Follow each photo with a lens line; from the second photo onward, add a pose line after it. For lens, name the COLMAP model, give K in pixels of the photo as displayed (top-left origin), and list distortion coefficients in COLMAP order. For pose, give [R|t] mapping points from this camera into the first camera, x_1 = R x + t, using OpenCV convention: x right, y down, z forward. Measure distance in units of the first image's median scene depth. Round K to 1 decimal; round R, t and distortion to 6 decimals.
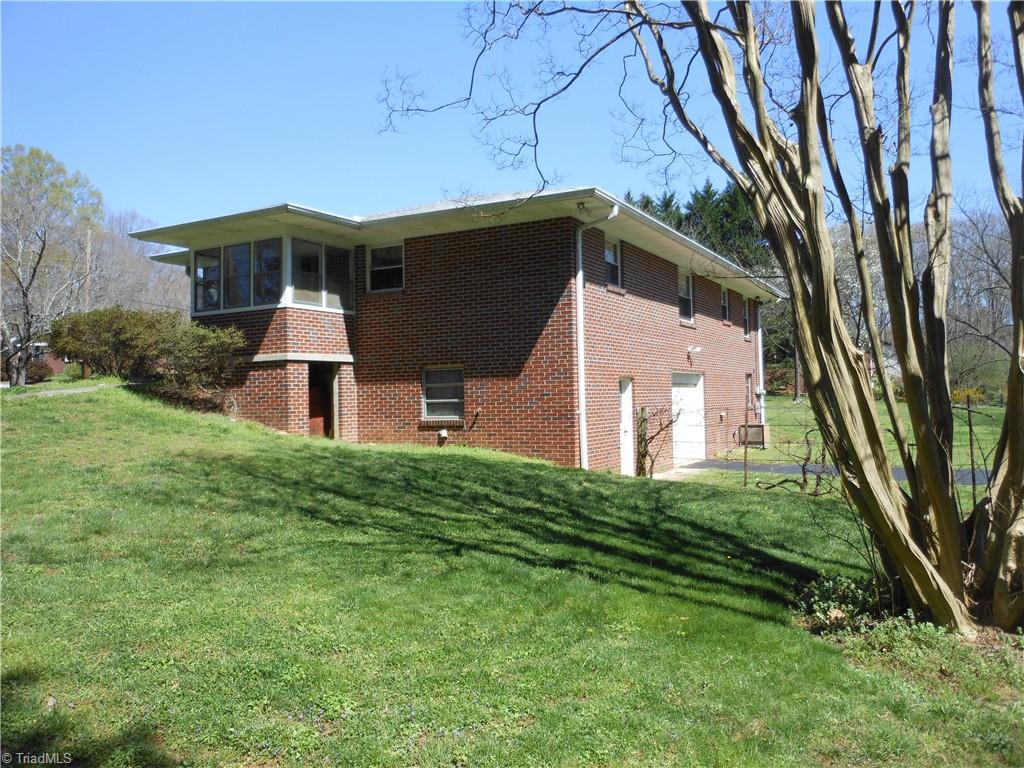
lens RADIAL K [[815.4, 0, 486.6], [0, 815.4, 374.8], [0, 0, 1]] dist [-0.027586, 0.015198]
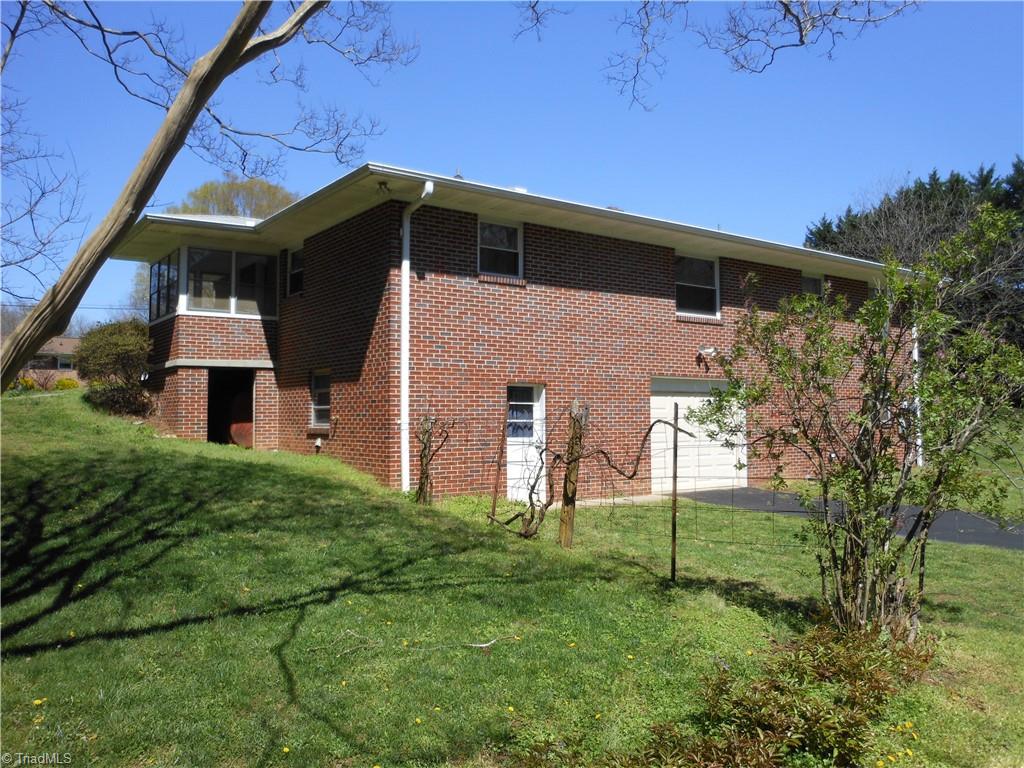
lens RADIAL K [[815.4, 0, 510.7], [0, 815.4, 380.1], [0, 0, 1]] dist [-0.027586, 0.015198]
pose [[0.911847, -0.002741, -0.410522, 0.510289], [-0.001564, 0.999947, -0.010150, 0.008907], [0.410528, 0.009898, 0.911794, 0.219605]]
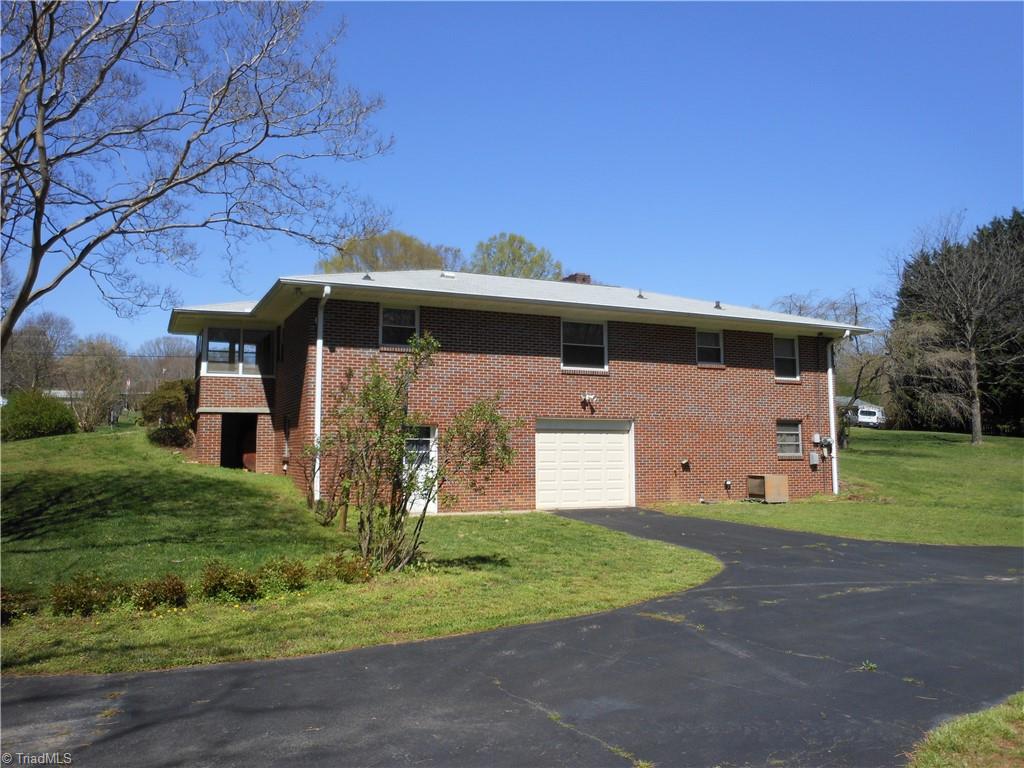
lens RADIAL K [[815.4, 0, 509.3], [0, 815.4, 388.8], [0, 0, 1]] dist [-0.027586, 0.015198]
pose [[0.811239, -0.026246, -0.584126, 0.959254], [0.002565, 0.999142, -0.041332, 0.001280], [0.584710, 0.032032, 0.810610, 0.136411]]
